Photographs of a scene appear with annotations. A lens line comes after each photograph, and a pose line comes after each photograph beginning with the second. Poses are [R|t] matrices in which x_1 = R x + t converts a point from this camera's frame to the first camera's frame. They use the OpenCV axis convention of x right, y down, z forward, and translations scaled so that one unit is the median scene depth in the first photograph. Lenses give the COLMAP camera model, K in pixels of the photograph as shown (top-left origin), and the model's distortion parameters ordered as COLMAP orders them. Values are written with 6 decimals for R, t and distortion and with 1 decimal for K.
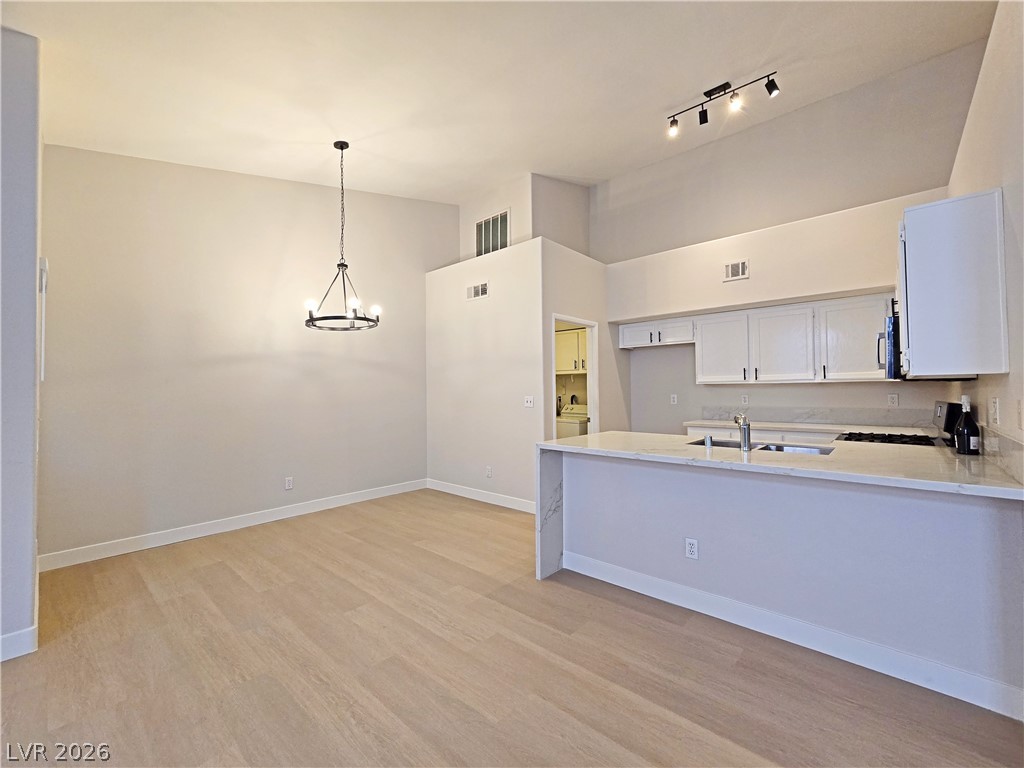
lens RADIAL K [[423.5, 0, 509.8], [0, 423.5, 380.1], [0, 0, 1]] dist [0.001066, 0.000535]
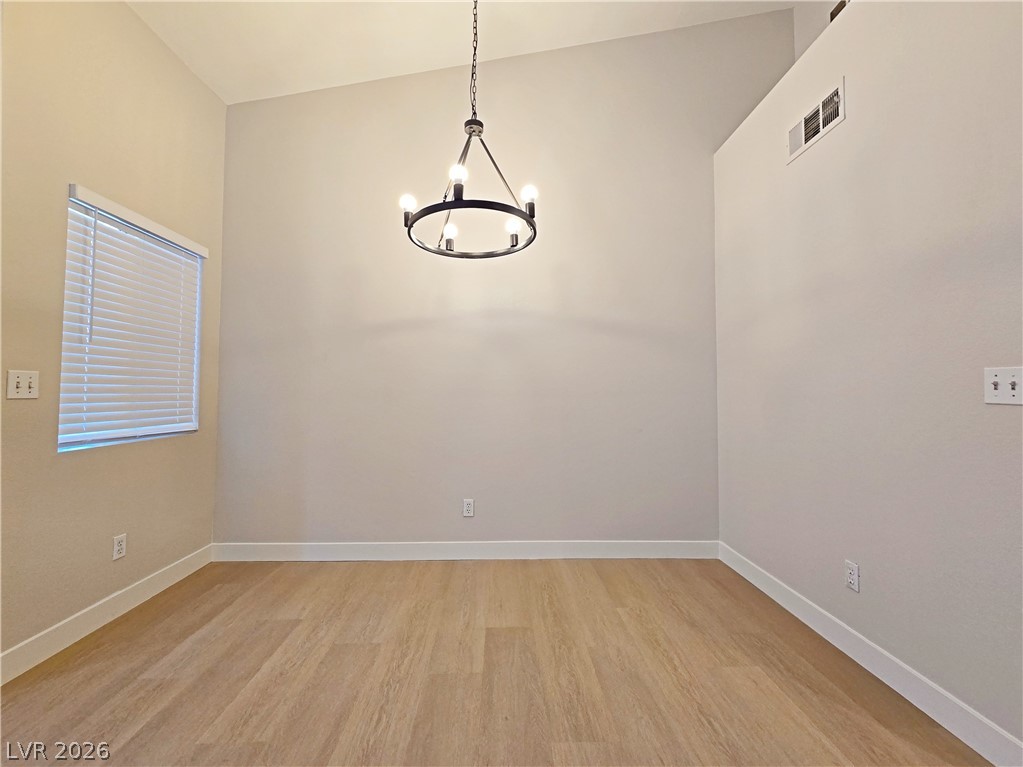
lens RADIAL K [[443.5, 0, 506.1], [0, 443.5, 381.3], [0, 0, 1]] dist [0.000803, 0.000796]
pose [[0.695595, -0.009152, -0.718376, 0.030273], [0.001849, 0.999938, -0.010949, 0.057884], [0.718432, 0.006288, 0.695569, 0.640072]]
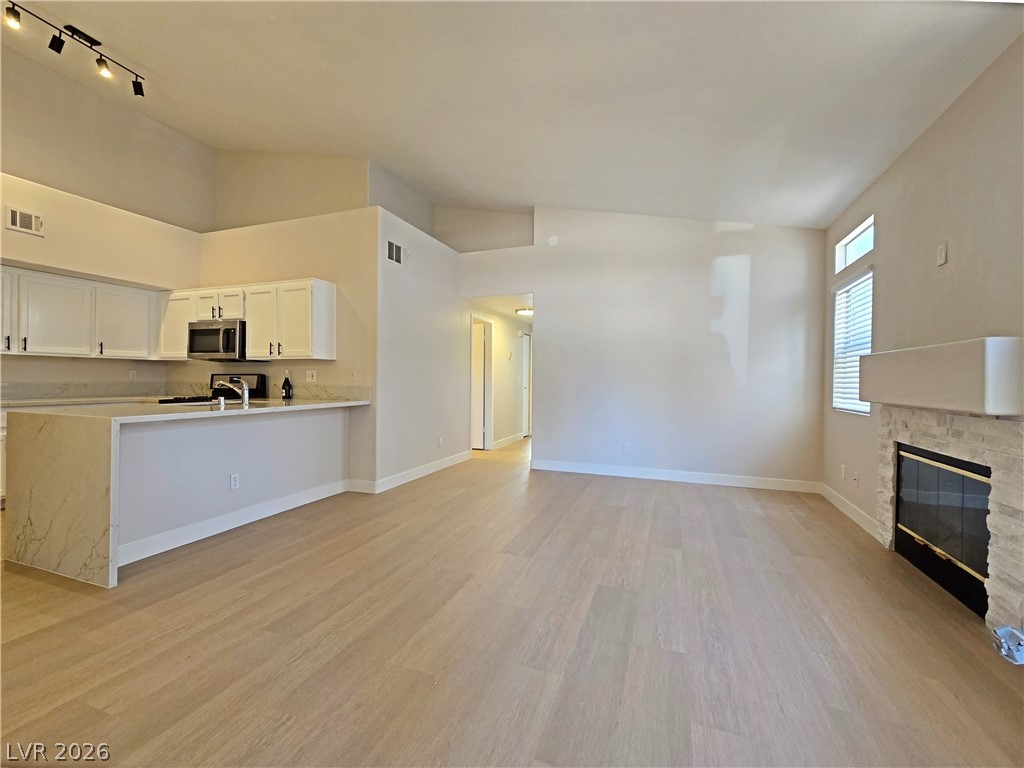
lens RADIAL K [[443.9, 0, 506.6], [0, 443.9, 381.8], [0, 0, 1]] dist [0.000803, 0.000796]
pose [[-0.360258, -0.000843, 0.932852, -0.733106], [-0.029990, 0.999493, -0.010679, 0.049464], [-0.932370, -0.031823, -0.360101, 0.457924]]
